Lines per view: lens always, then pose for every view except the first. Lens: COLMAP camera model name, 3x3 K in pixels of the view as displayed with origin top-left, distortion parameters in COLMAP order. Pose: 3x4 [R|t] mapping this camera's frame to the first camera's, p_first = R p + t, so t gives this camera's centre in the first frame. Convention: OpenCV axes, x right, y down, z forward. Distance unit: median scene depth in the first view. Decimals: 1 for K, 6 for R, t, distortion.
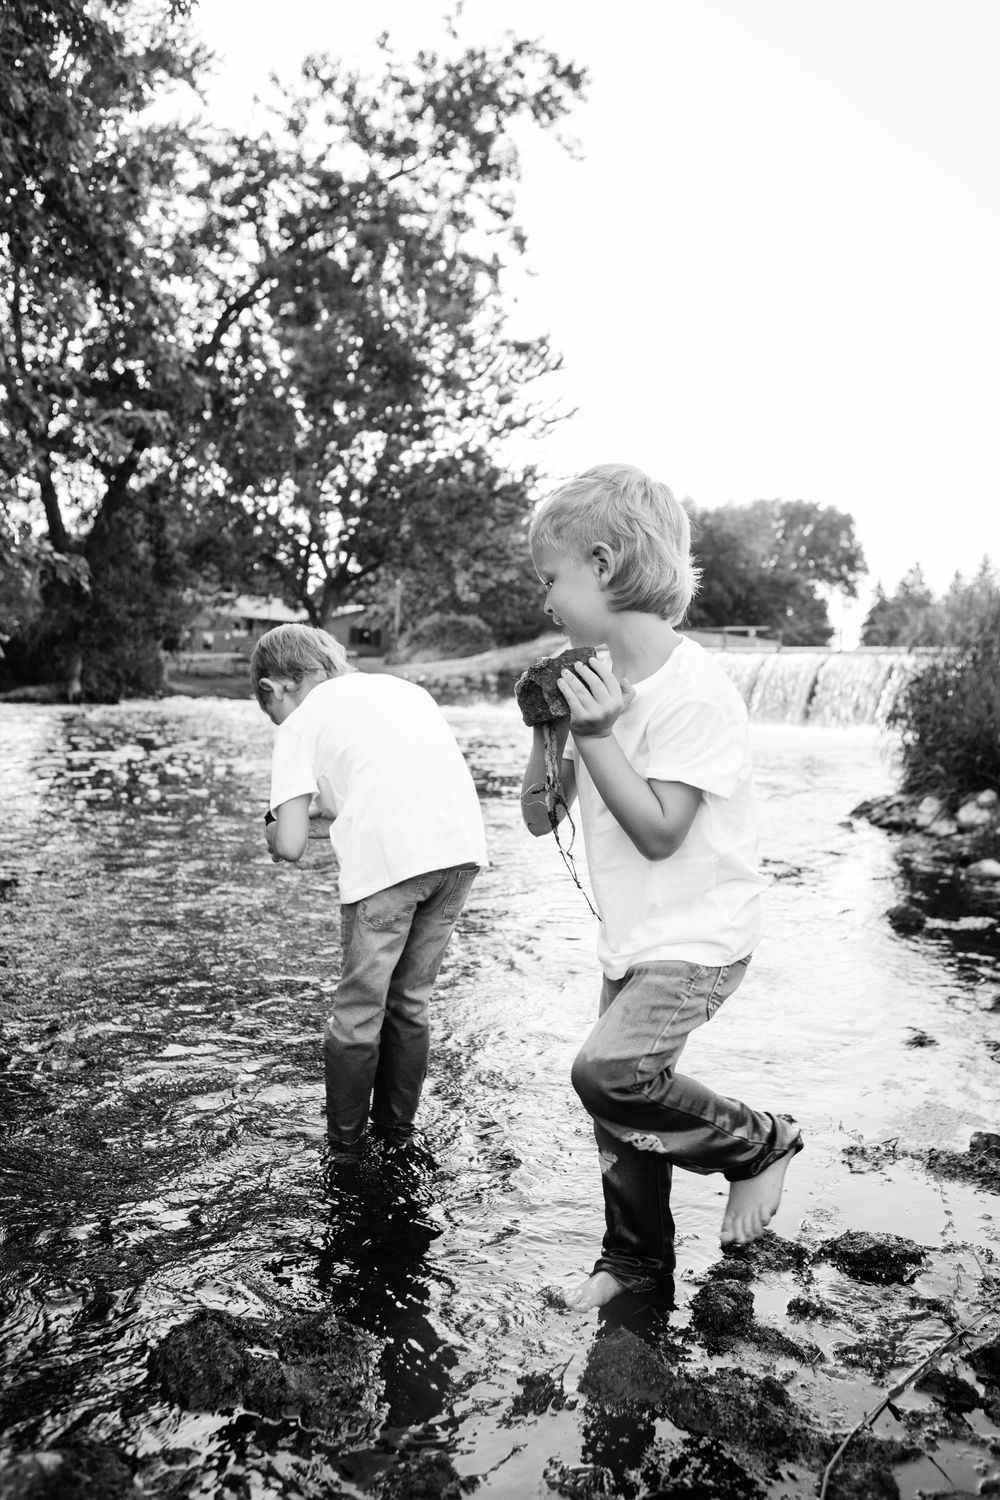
lens RADIAL K [[1044.5, 0, 467.5], [0, 1044.5, 753.1], [0, 0, 1]] dist [-0.096877, 0.068558]
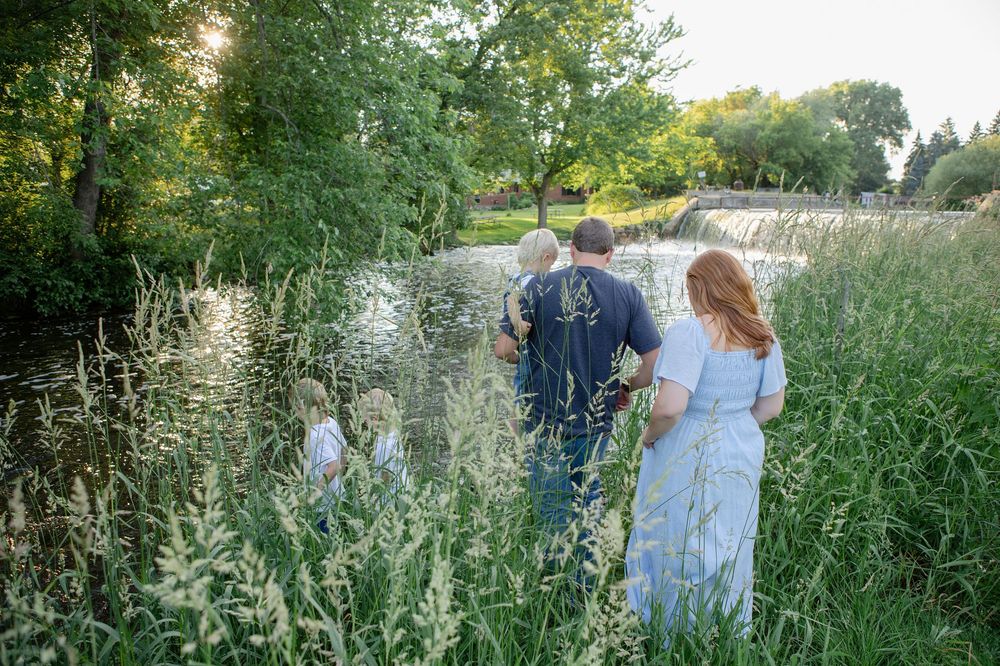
lens RADIAL K [[696.4, 0, 522.9], [0, 696.4, 331.3], [0, 0, 1]] dist [-0.096877, 0.068558]
pose [[0.983586, -0.001963, -0.180429, 0.037510], [0.024884, 0.991862, 0.124860, -0.047142], [0.178716, -0.127300, 0.975631, -0.166791]]
